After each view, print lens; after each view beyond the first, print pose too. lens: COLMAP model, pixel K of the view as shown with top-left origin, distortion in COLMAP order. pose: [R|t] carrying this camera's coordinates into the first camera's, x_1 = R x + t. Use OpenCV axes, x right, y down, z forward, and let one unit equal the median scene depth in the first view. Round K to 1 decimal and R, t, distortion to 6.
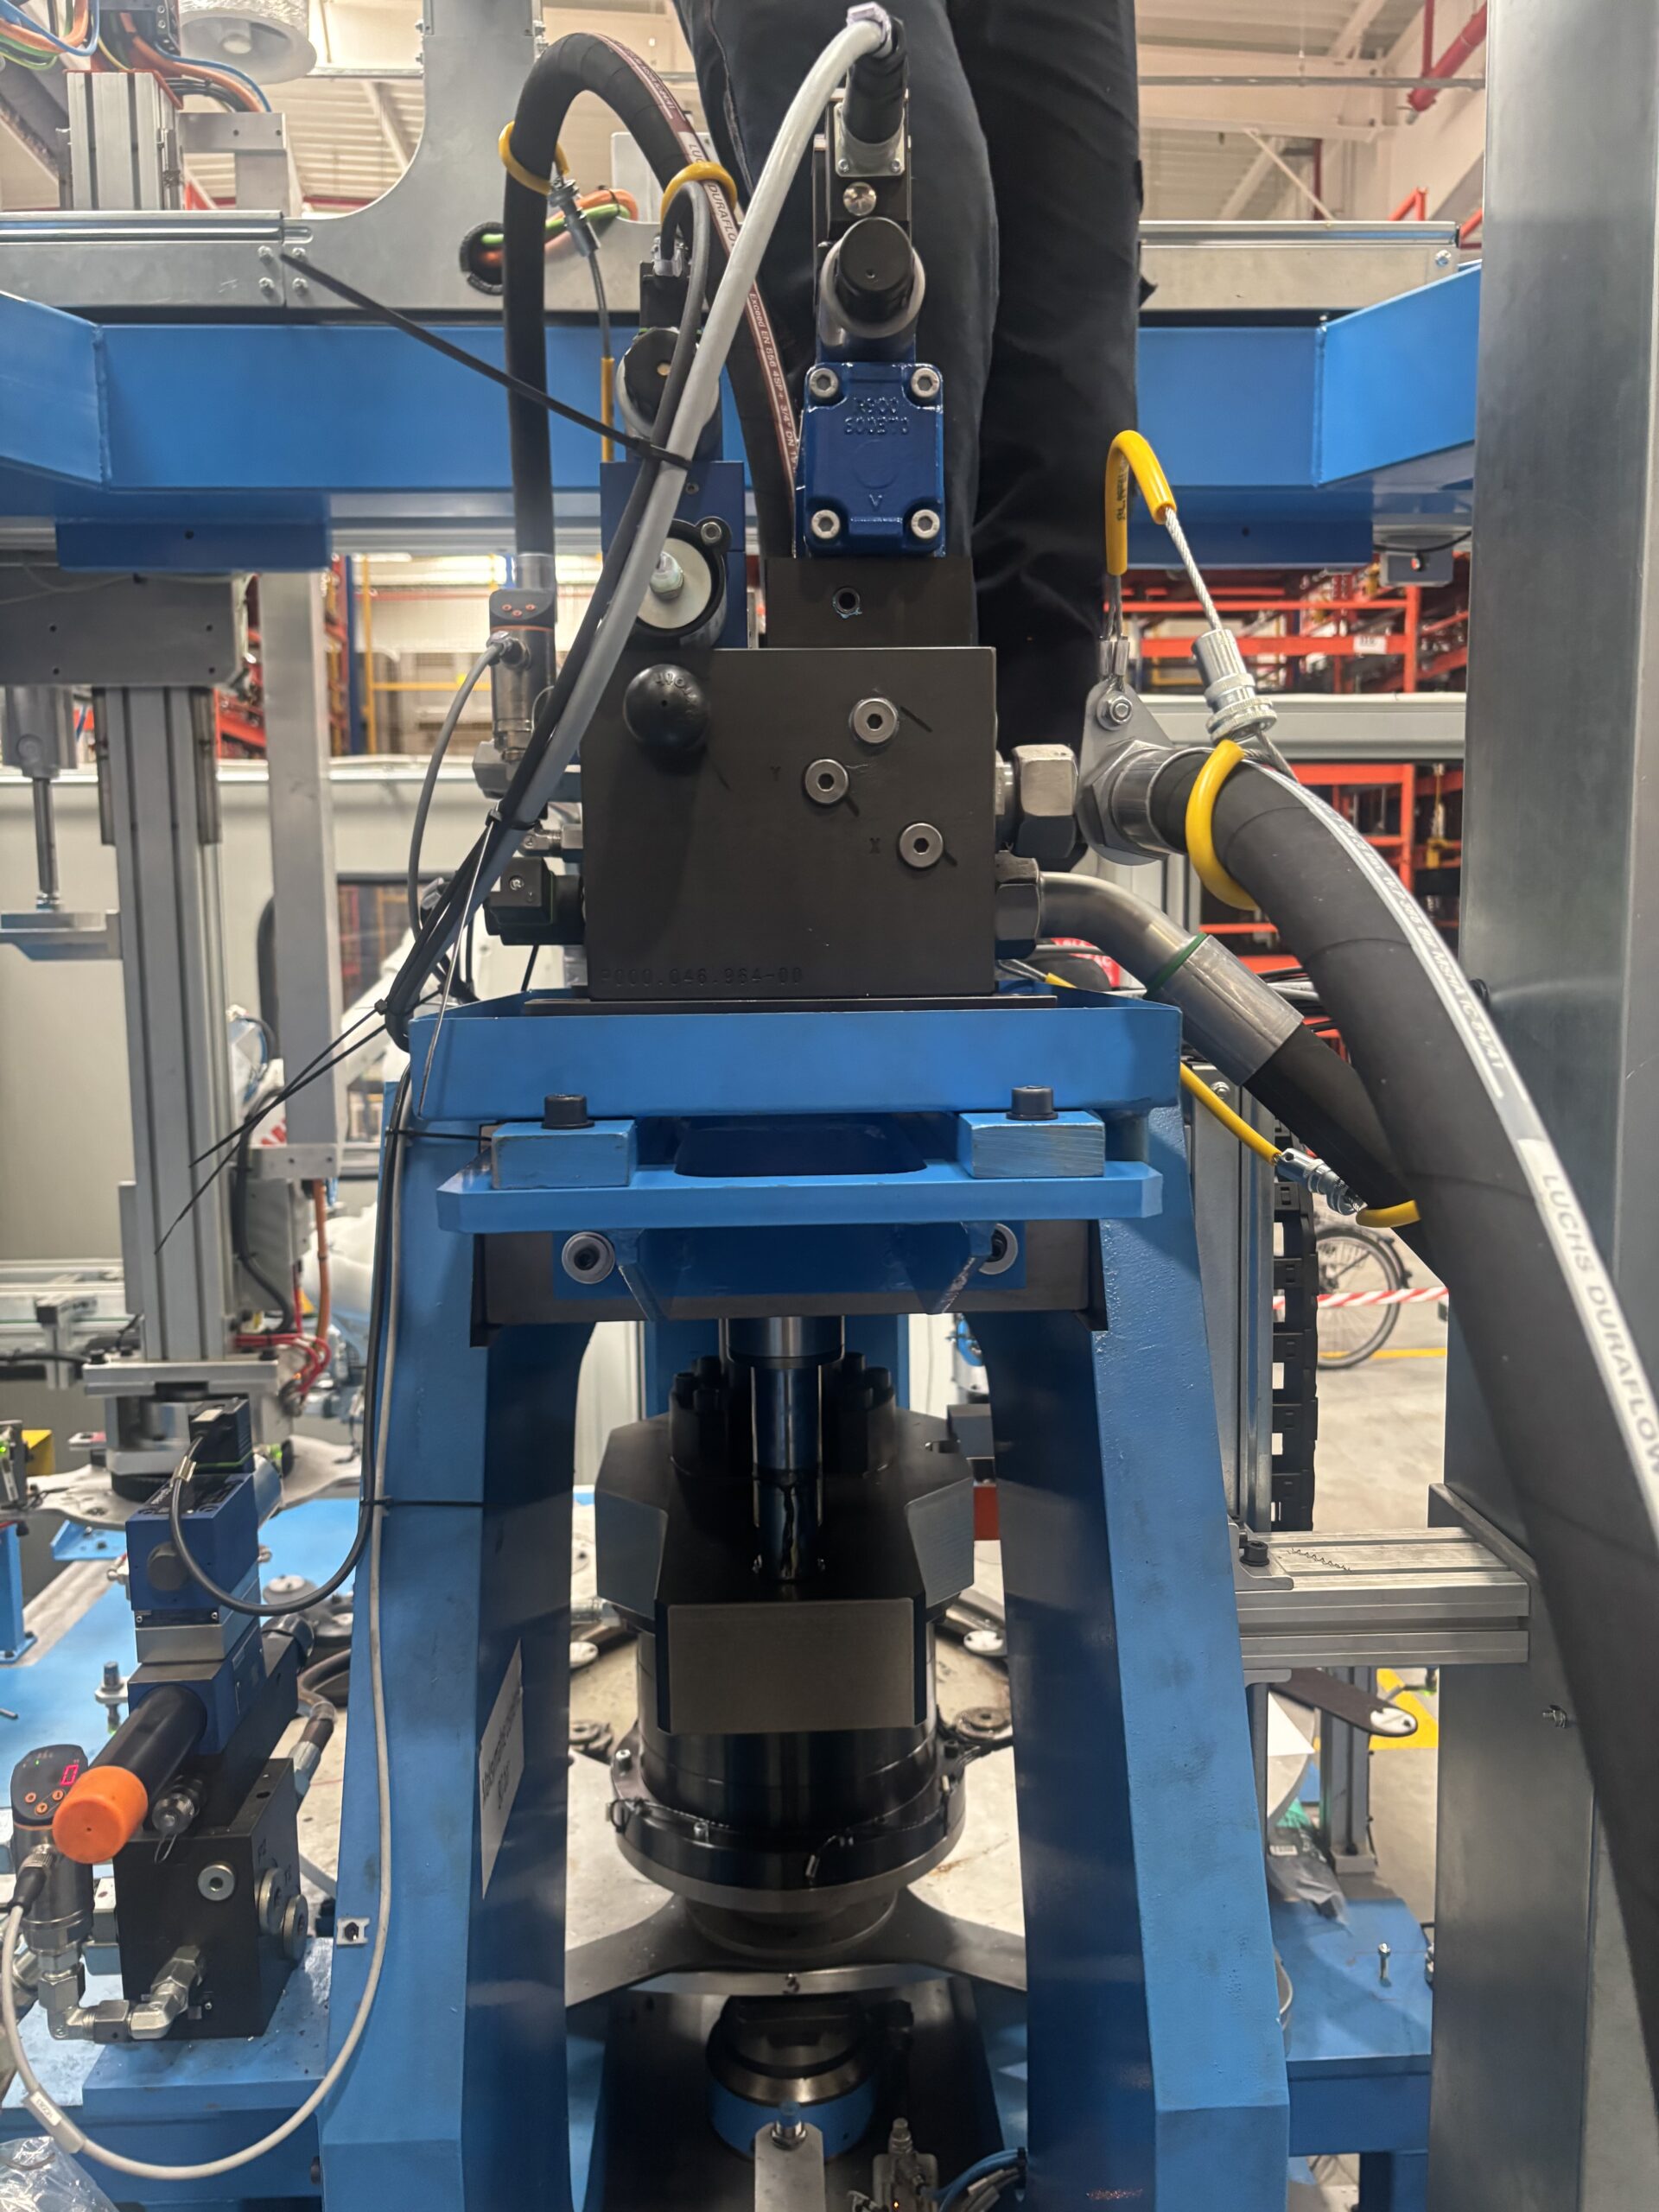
lens RADIAL K [[1693.4, 0, 811.0], [0, 1693.4, 1104.2], [0, 0, 1]] dist [0.008505, -0.015746]
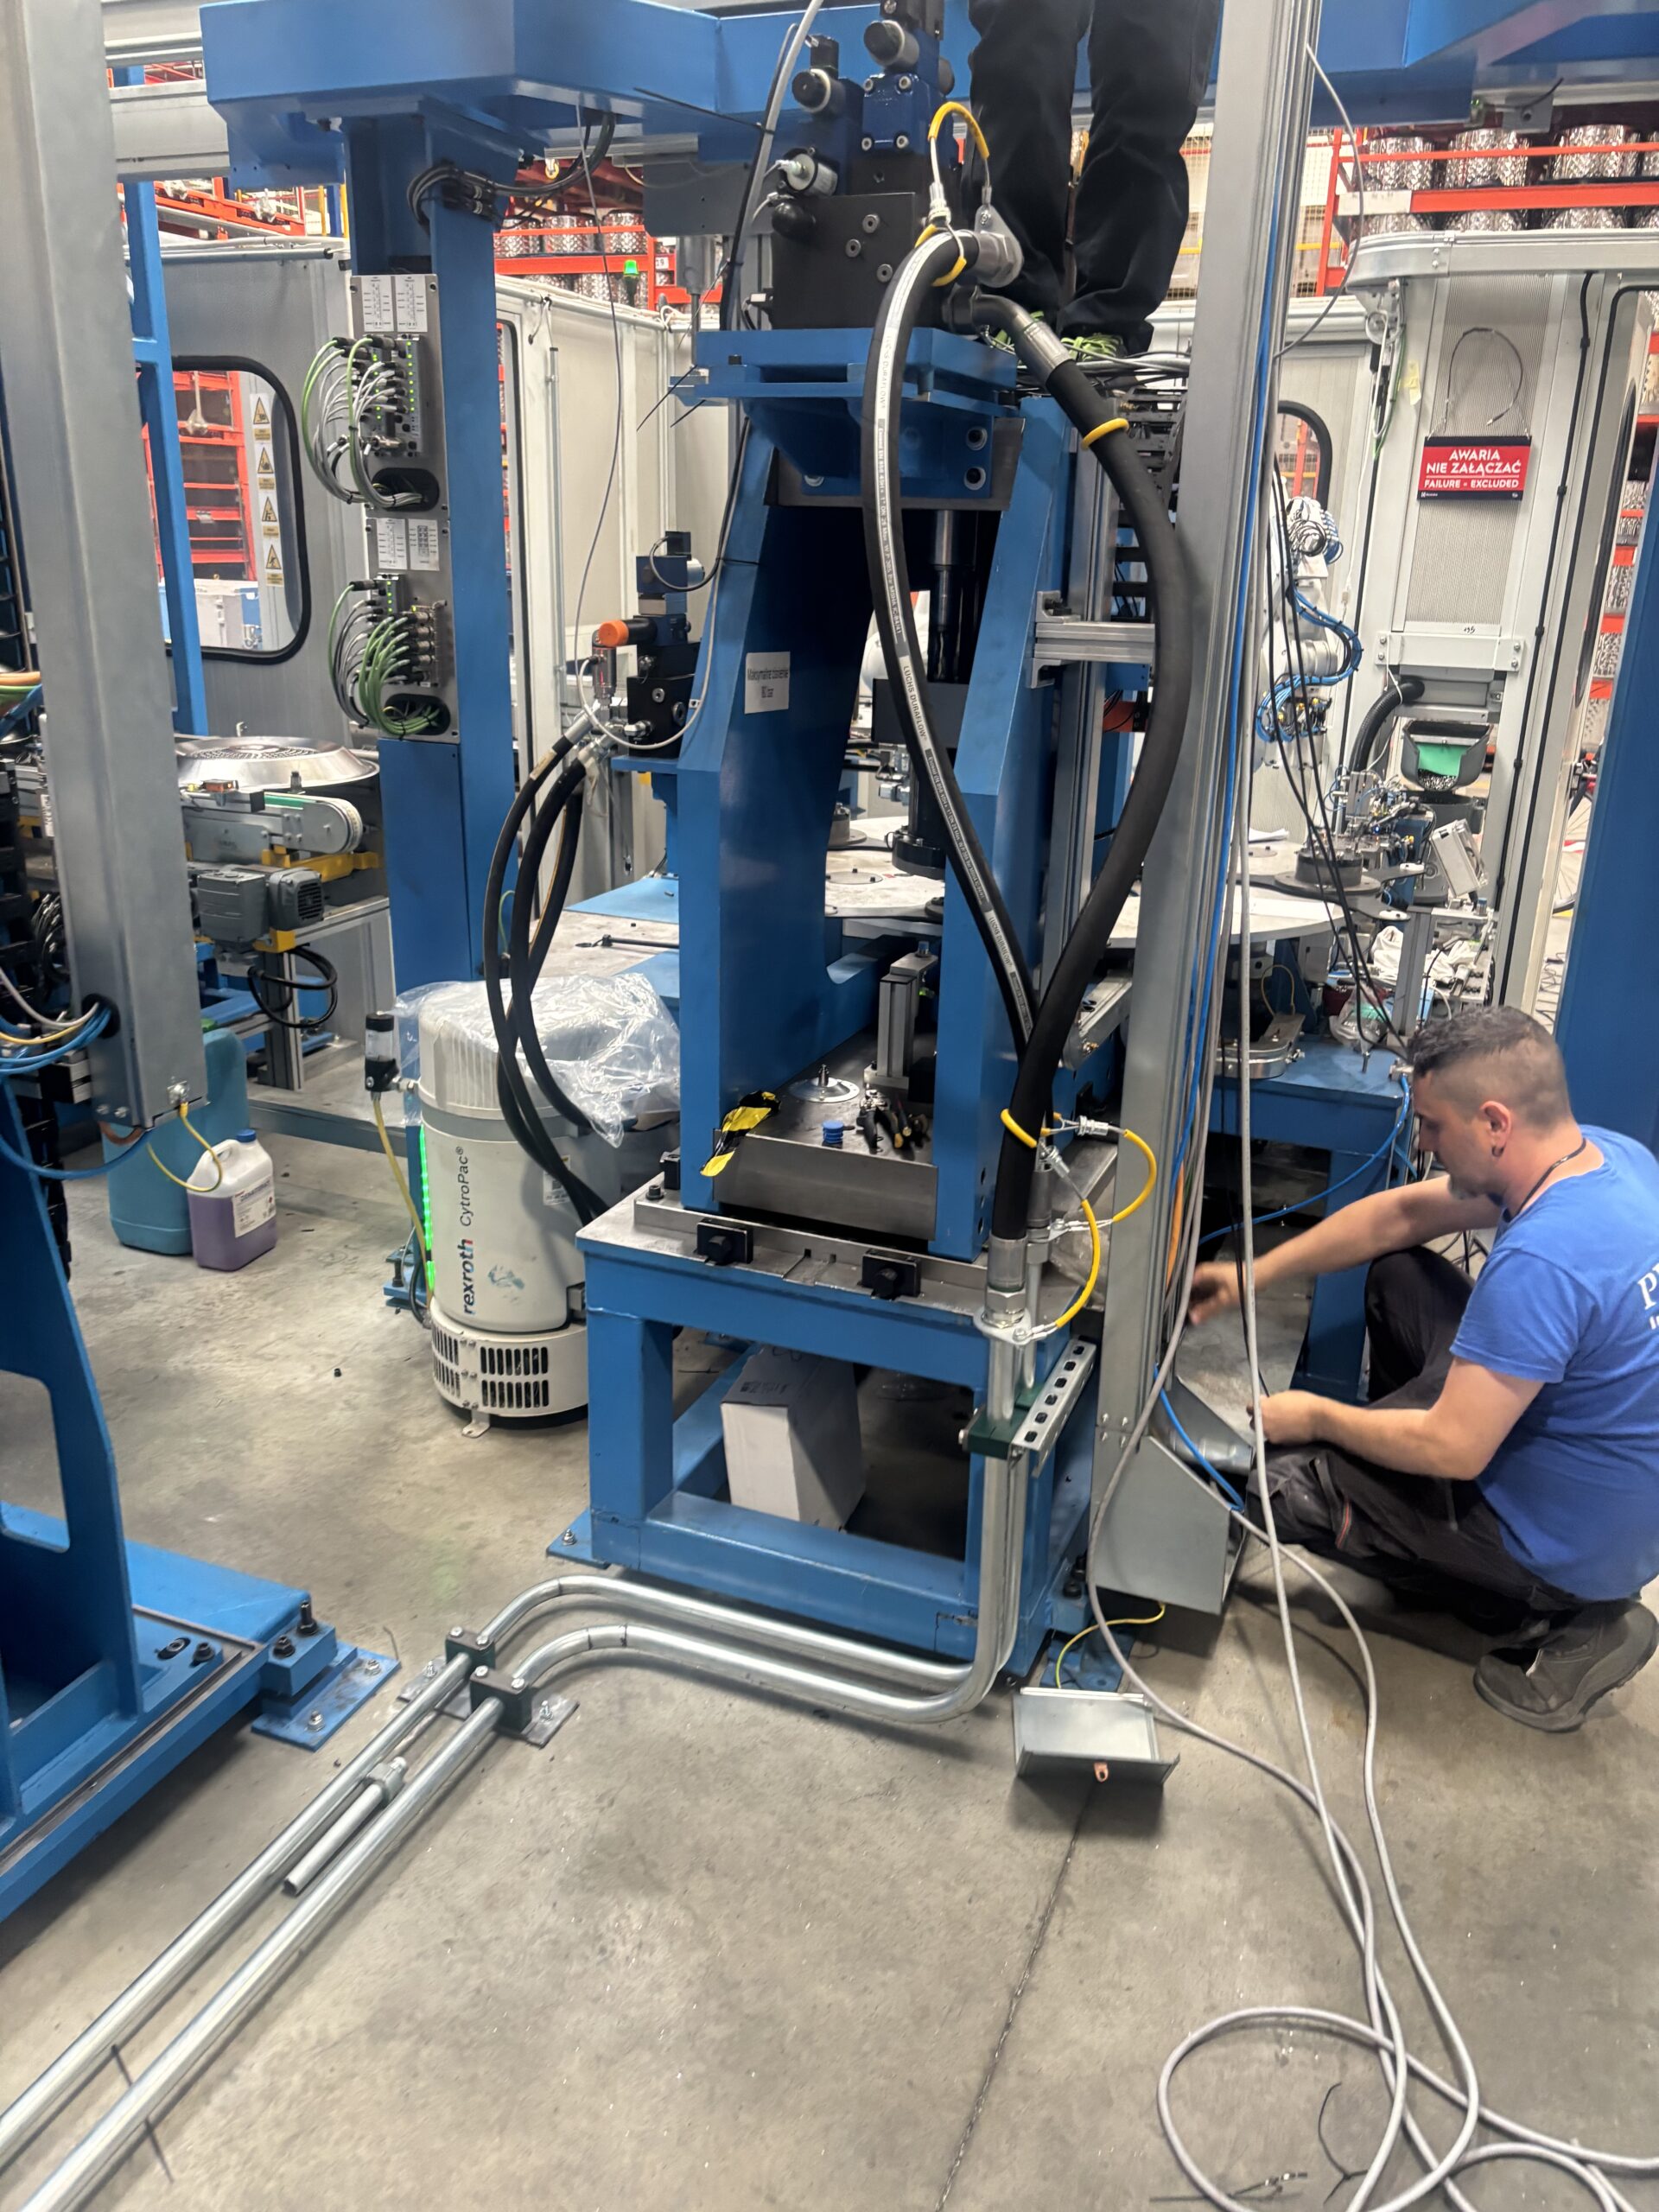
lens RADIAL K [[1693.4, 0, 838.8], [0, 1693.4, 1093.4], [0, 0, 1]] dist [0.008505, -0.015746]
pose [[0.910838, 0.160765, -0.380170, 0.547277], [-0.074700, 0.970027, 0.231231, 0.220687], [0.405949, -0.182215, 0.895546, -0.751483]]
